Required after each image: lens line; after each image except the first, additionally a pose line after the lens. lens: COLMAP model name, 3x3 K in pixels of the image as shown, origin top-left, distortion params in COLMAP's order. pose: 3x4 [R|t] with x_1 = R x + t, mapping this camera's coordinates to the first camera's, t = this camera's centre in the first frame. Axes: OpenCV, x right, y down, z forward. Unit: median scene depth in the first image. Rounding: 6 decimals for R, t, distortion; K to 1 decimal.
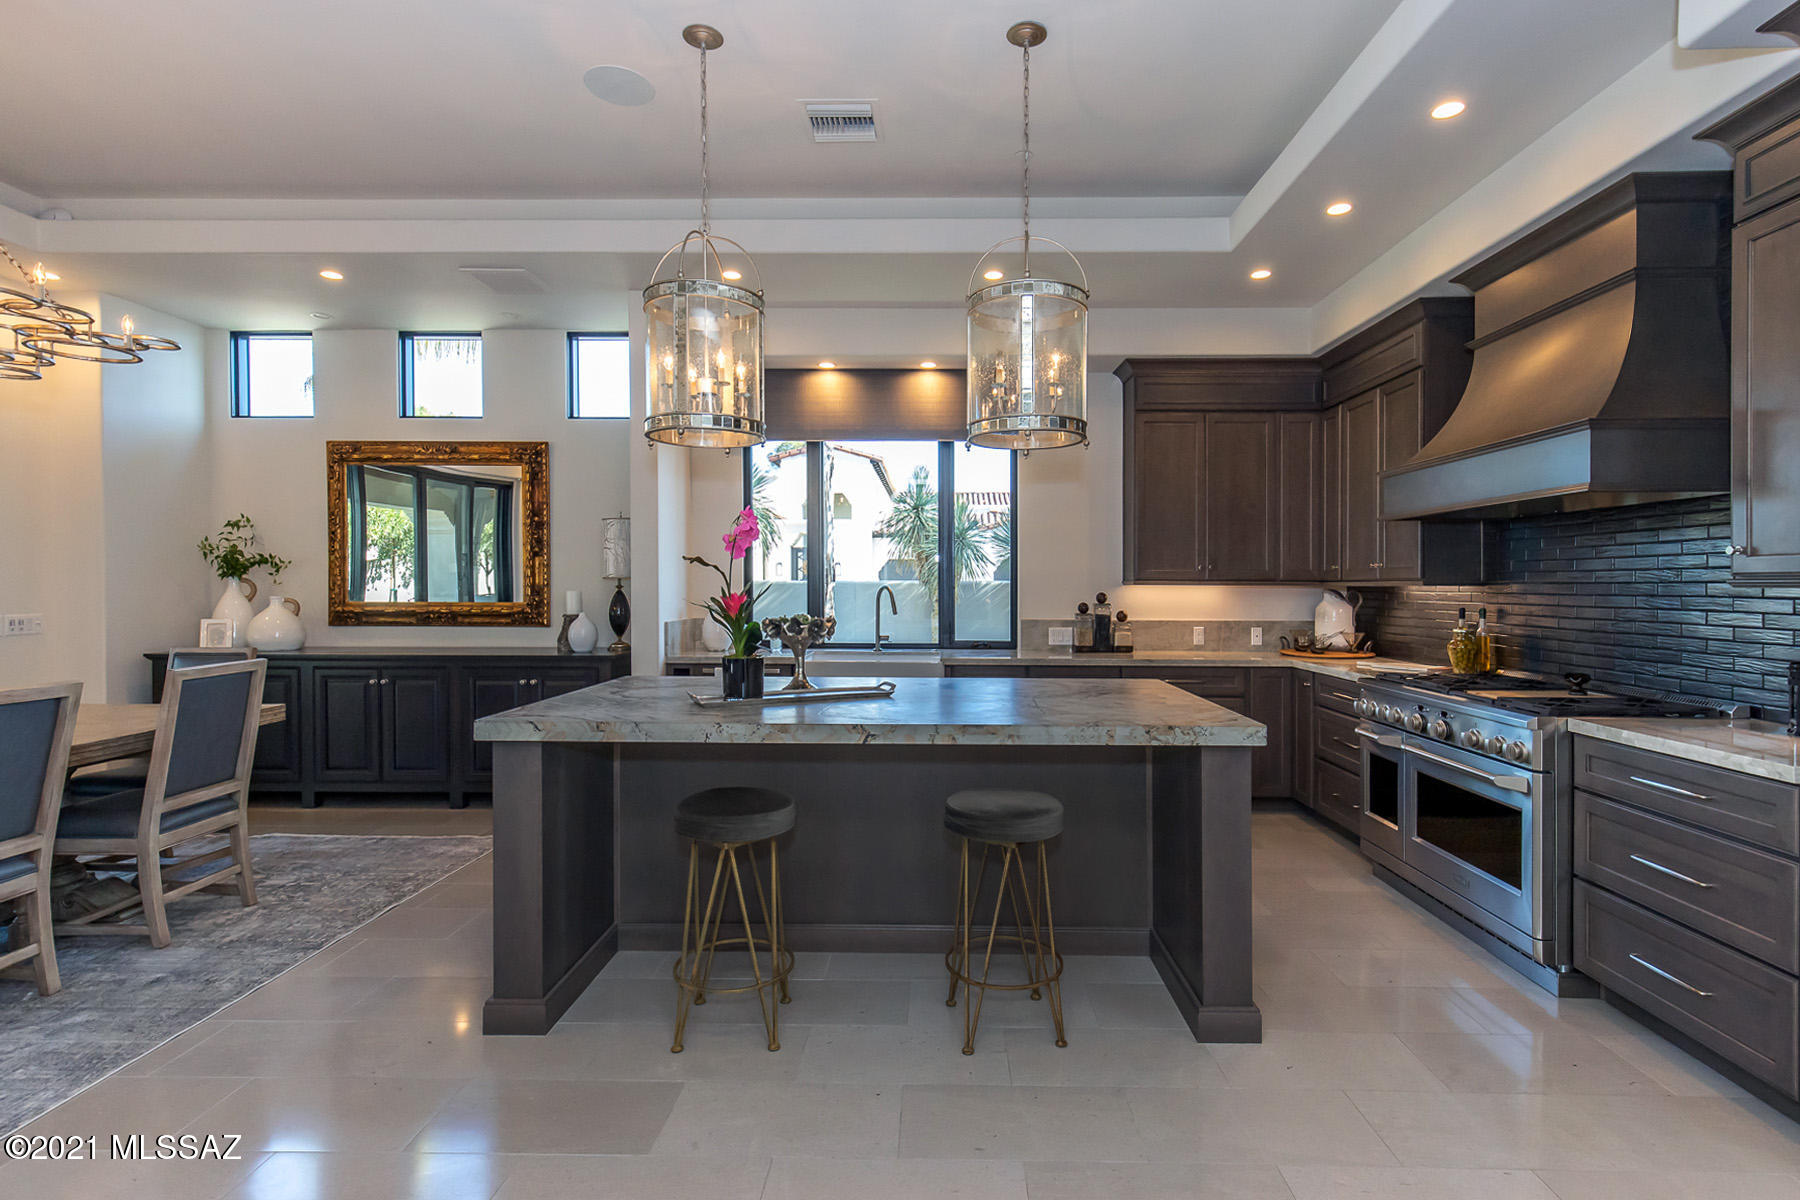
lens RADIAL K [[894.8, 0, 906.2], [0, 894.8, 593.4], [0, 0, 1]] dist [0.013600, -0.002136]
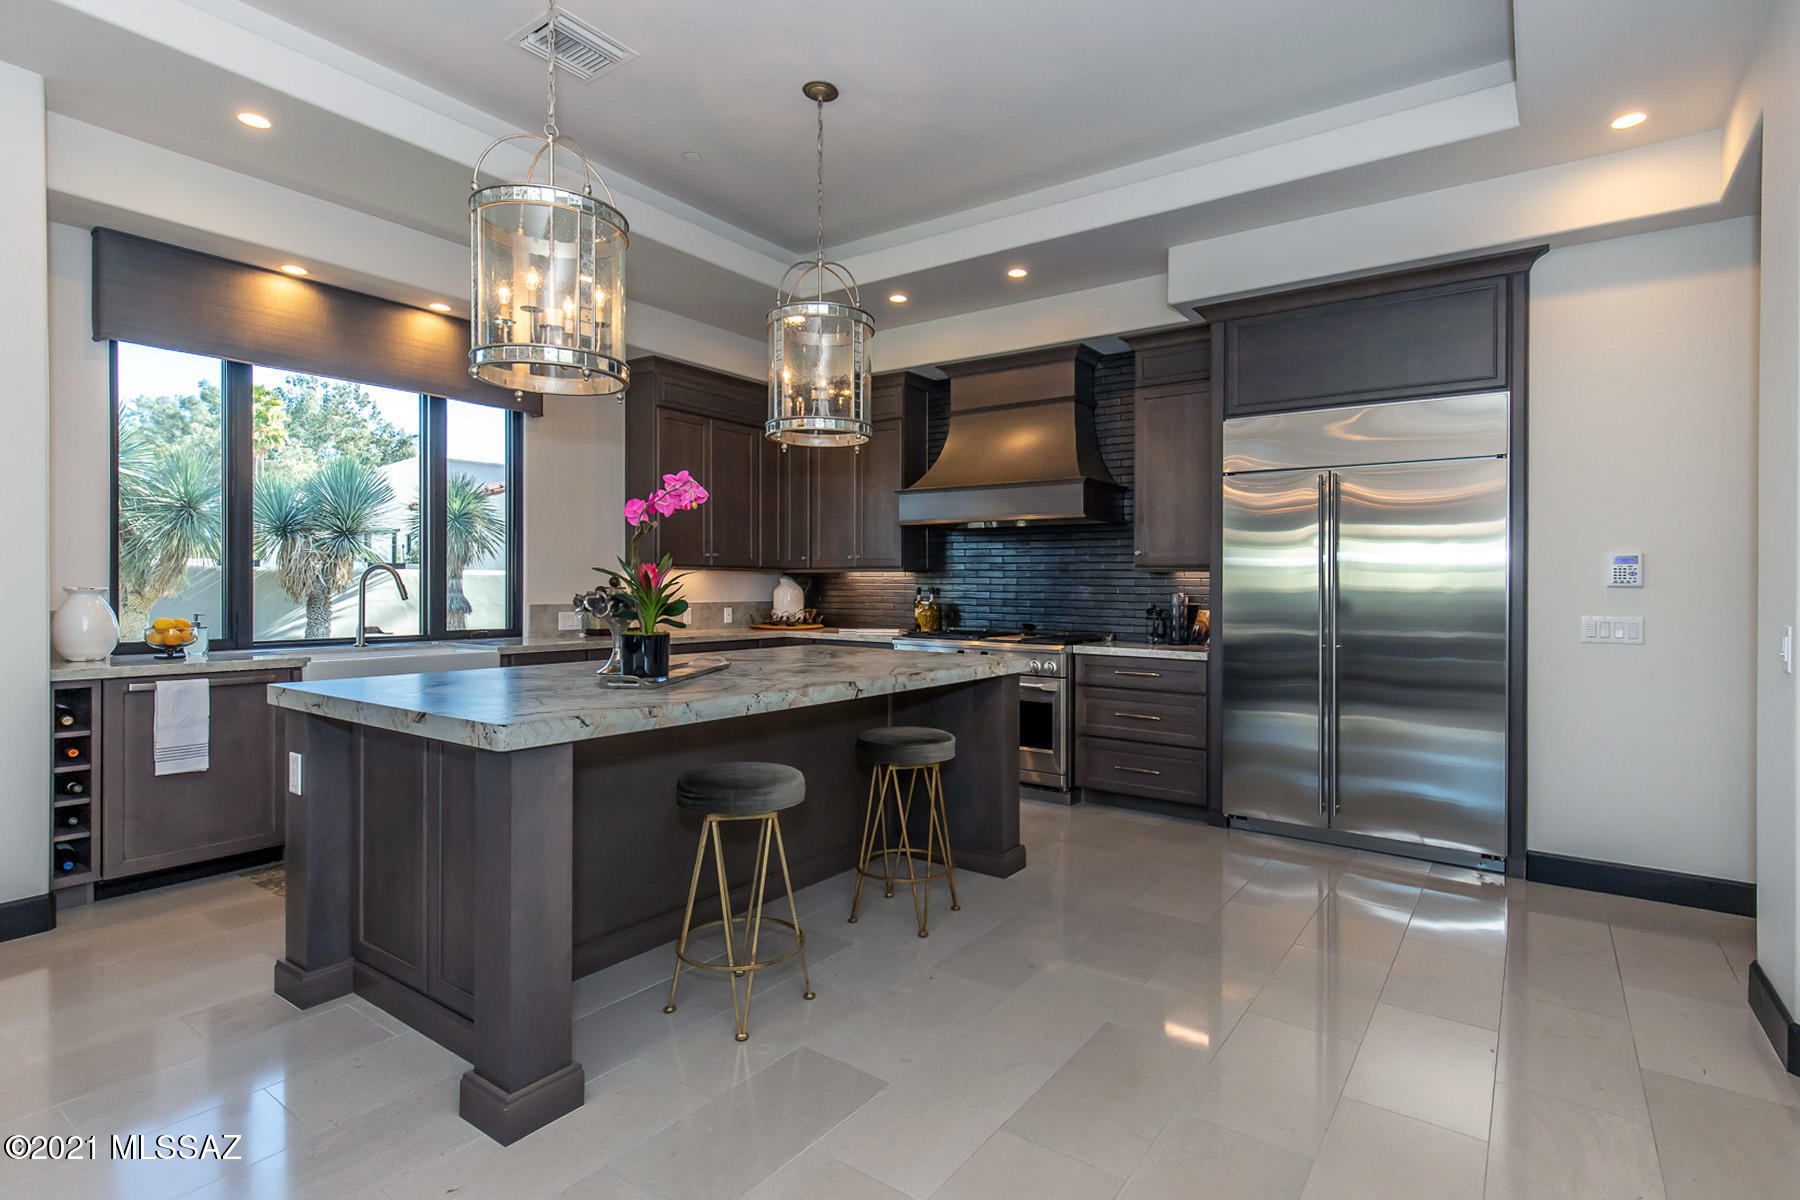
lens RADIAL K [[894.8, 0, 938.8], [0, 894.8, 582.0], [0, 0, 1]] dist [0.013600, -0.002136]
pose [[0.531292, 0.006490, 0.847164, -0.451154], [0.000700, 0.999967, -0.008100, 0.014457], [-0.847189, 0.004897, 0.531270, 0.147908]]
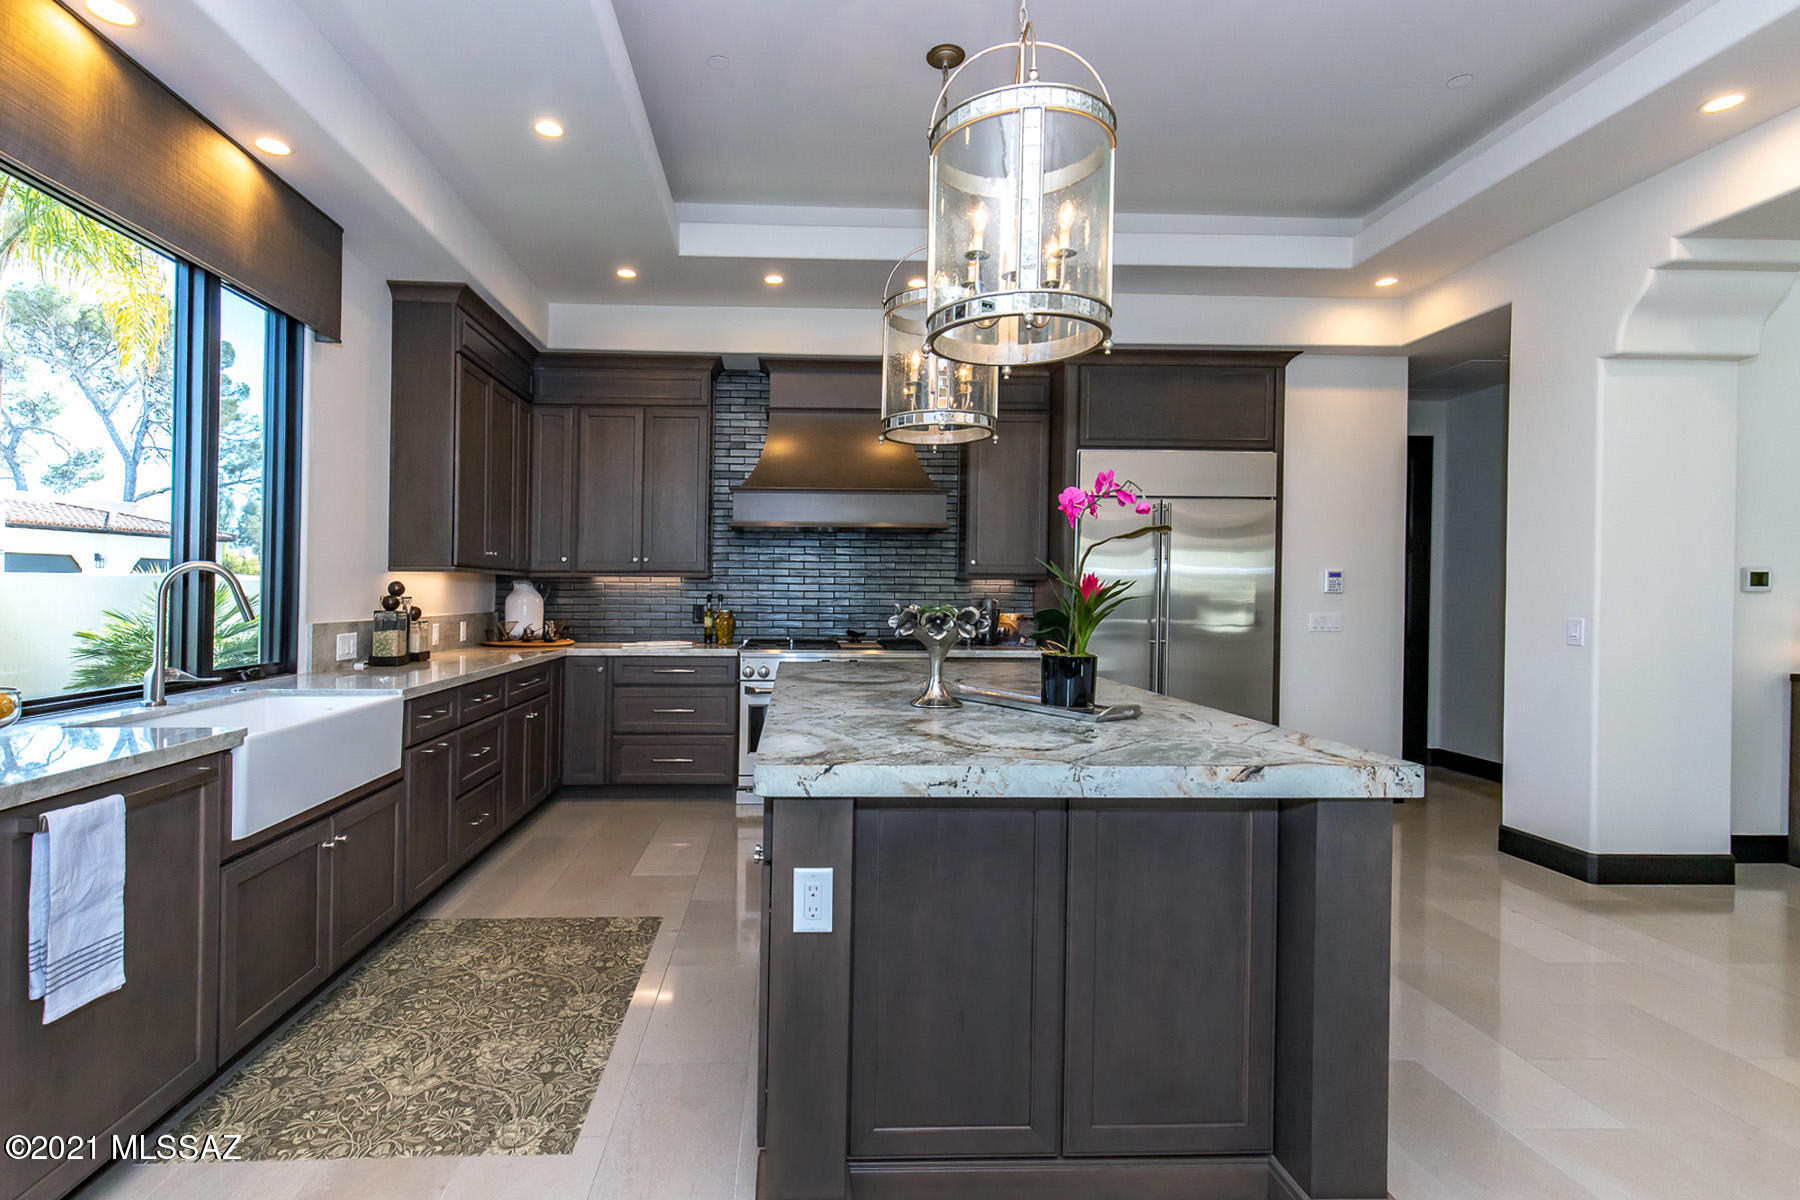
lens RADIAL K [[841.8, 0, 849.6], [0, 841.8, 573.7], [0, 0, 1]] dist [0.014456, -0.001763]
pose [[-0.081064, 0.020038, 0.996507, -0.492782], [0.003643, 0.999797, -0.019808, 0.008385], [-0.996702, 0.002024, -0.081121, 0.685240]]
